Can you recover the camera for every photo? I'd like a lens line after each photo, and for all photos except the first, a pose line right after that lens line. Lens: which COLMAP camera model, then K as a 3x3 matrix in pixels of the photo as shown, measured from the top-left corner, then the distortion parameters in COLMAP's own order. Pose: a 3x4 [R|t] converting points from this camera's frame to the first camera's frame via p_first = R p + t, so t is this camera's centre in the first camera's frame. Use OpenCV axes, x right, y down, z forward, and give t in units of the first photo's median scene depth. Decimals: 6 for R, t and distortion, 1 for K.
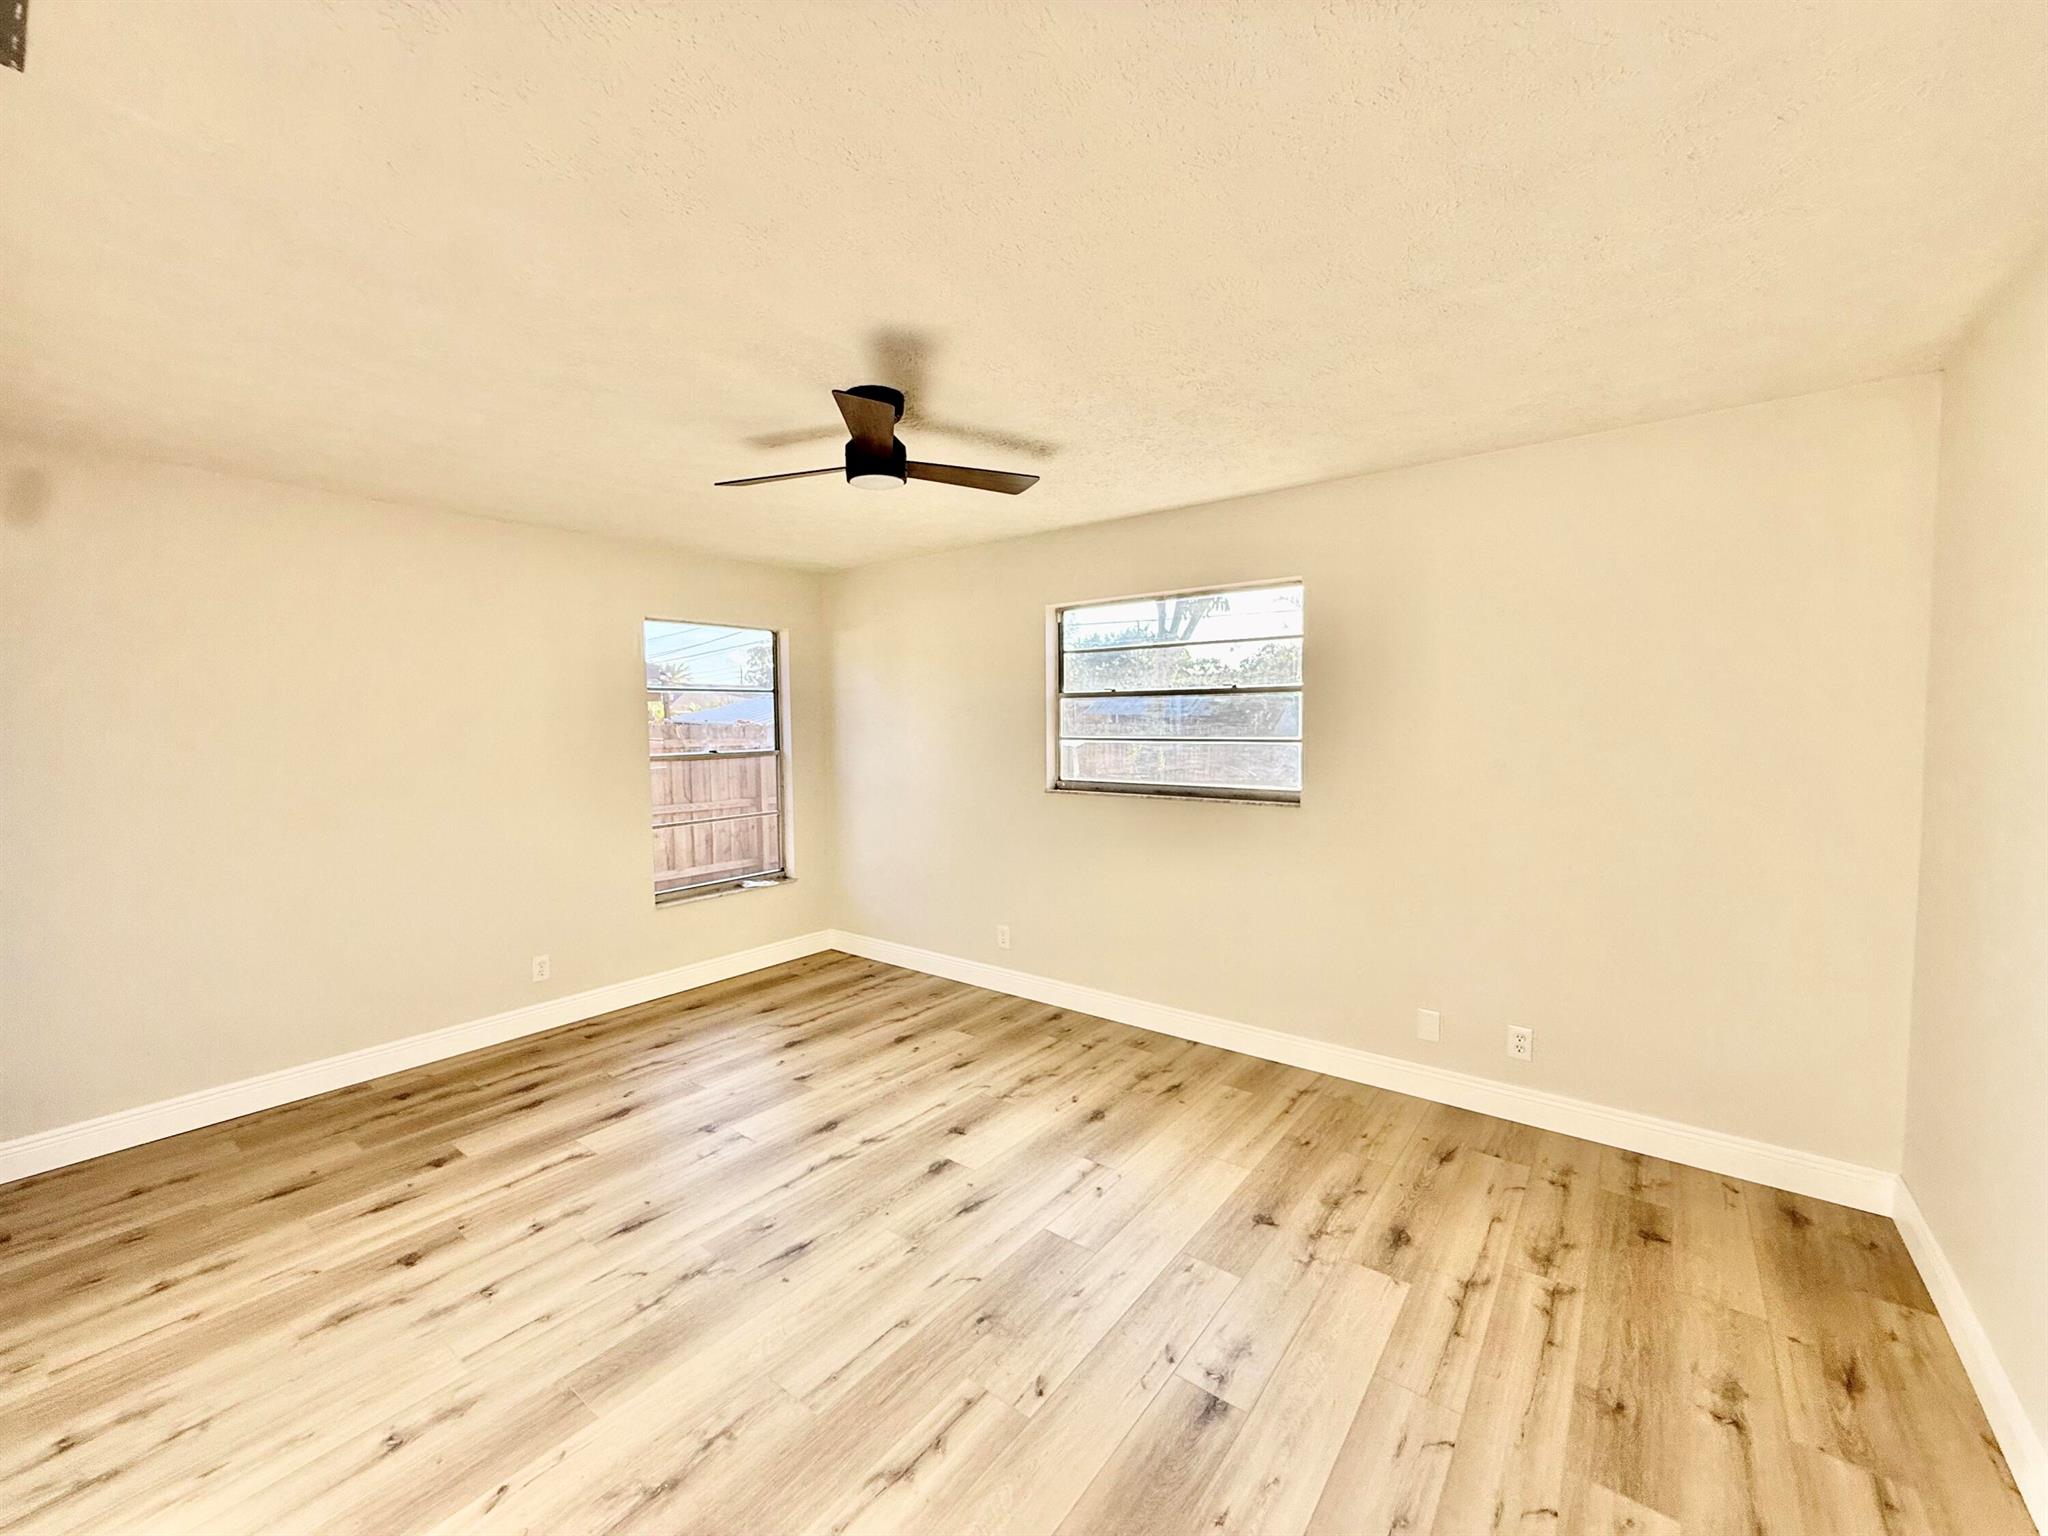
lens RADIAL K [[815.2, 0, 1017.8], [0, 815.2, 767.0], [0, 0, 1]] dist [-0.000888, -0.000104]
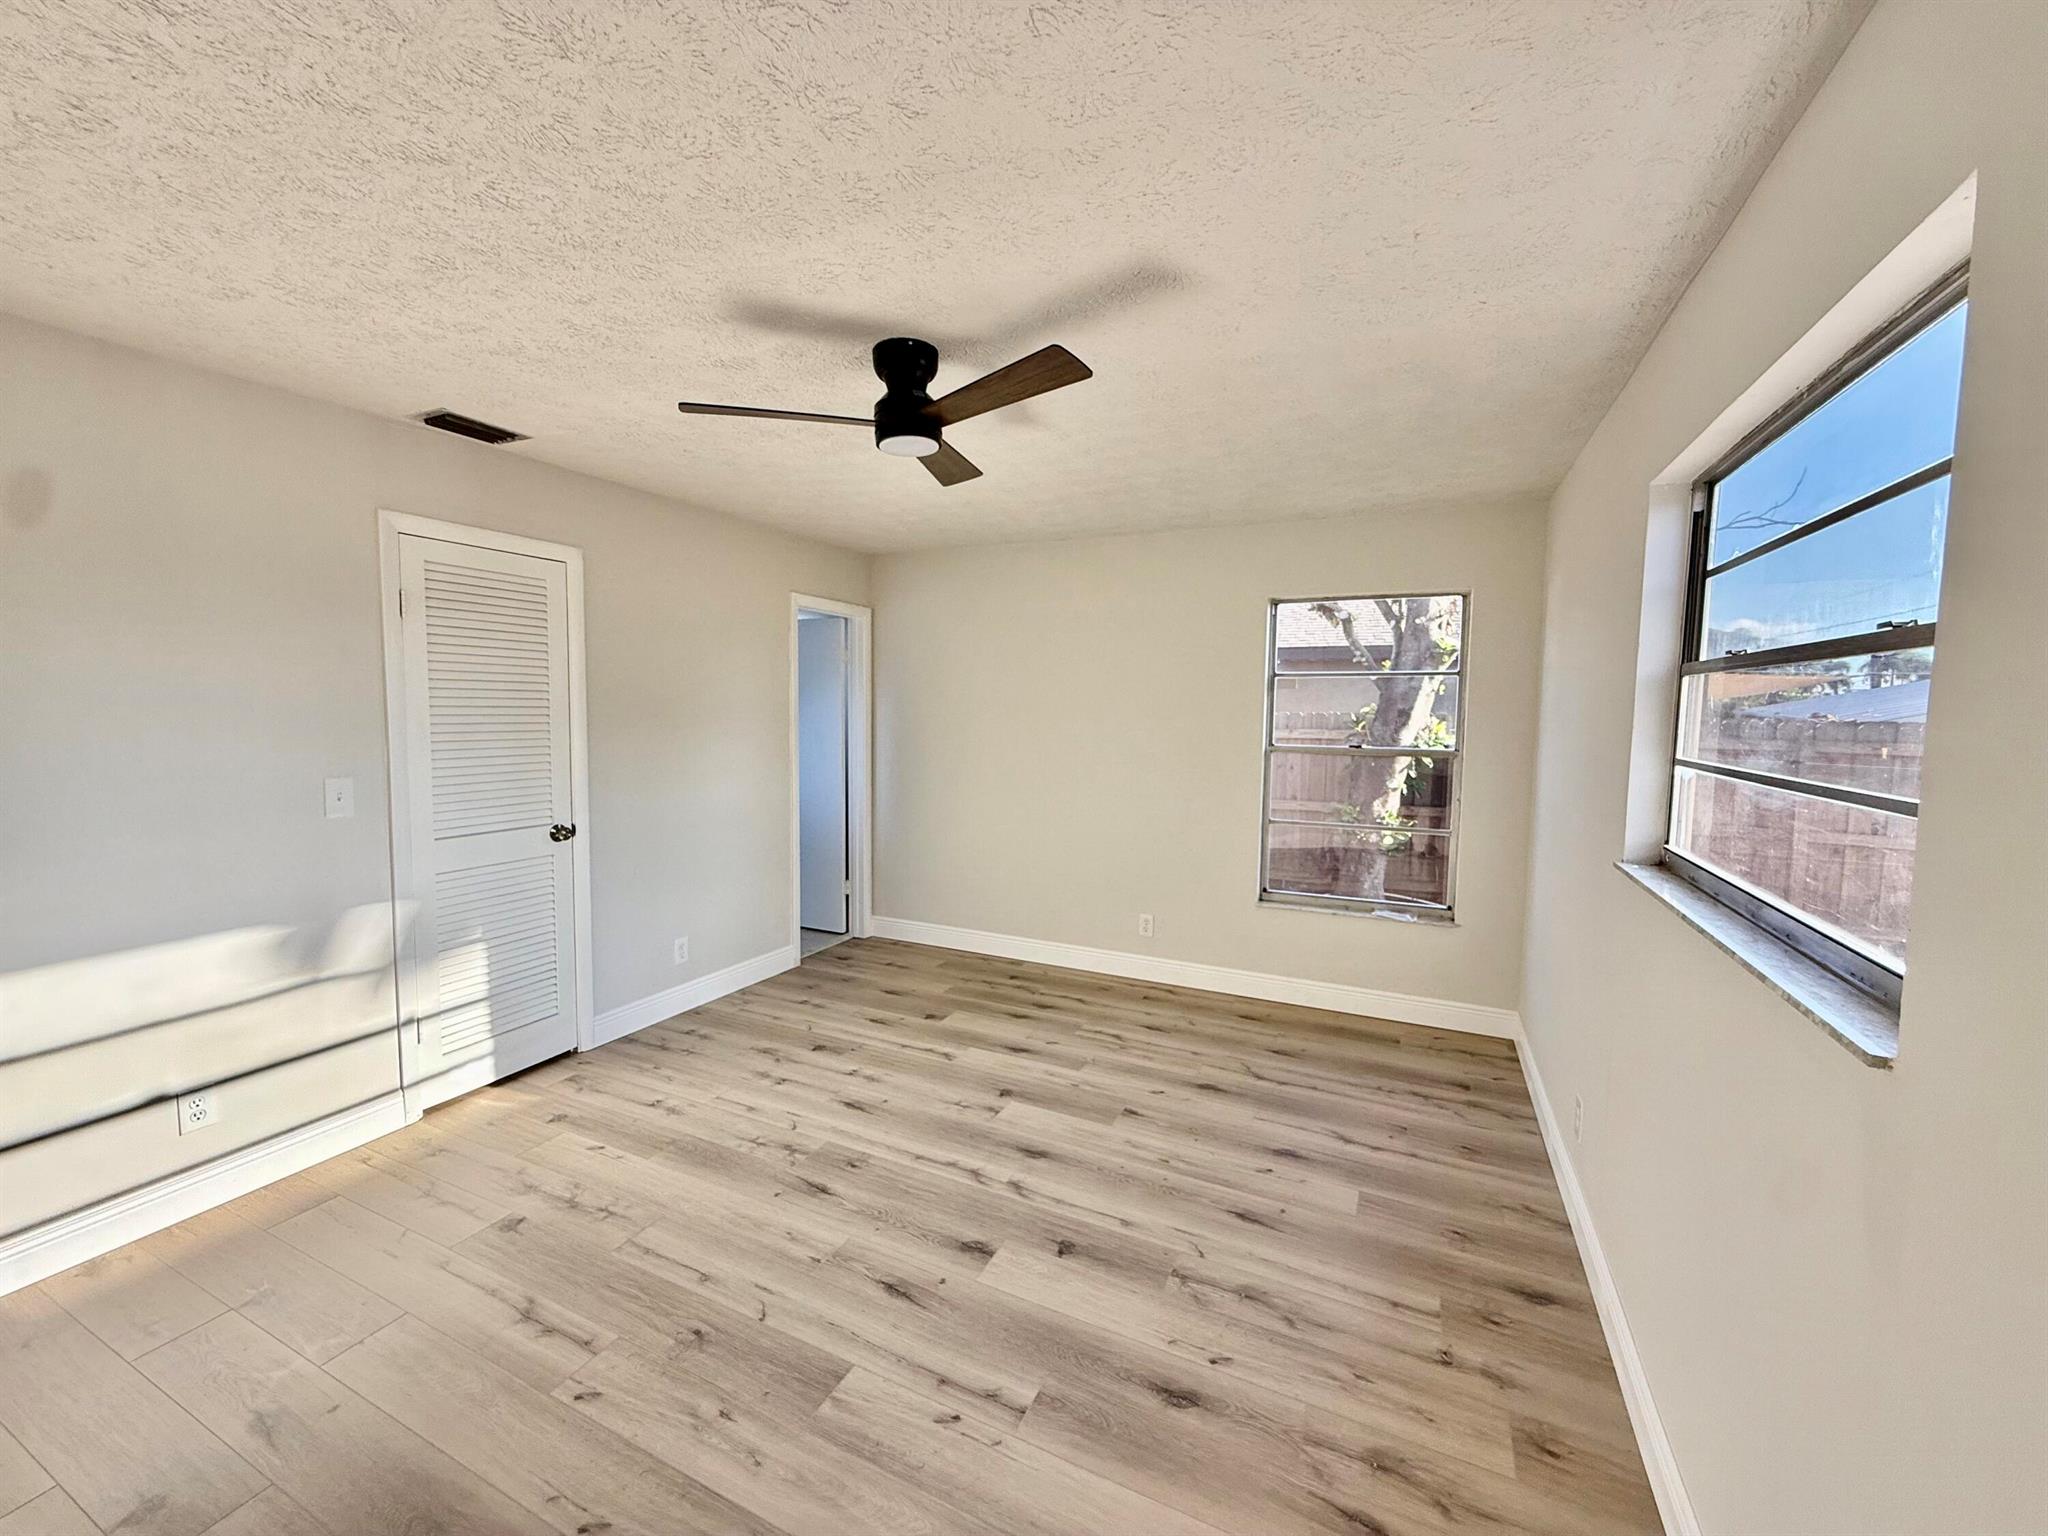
lens RADIAL K [[815.2, 0, 1017.8], [0, 815.2, 767.0], [0, 0, 1]] dist [-0.000888, -0.000104]
pose [[0.214595, 0.085853, -0.972922, 0.554224], [-0.071086, 0.994860, 0.072110, -0.049534], [0.974113, 0.053687, 0.219595, 0.679796]]
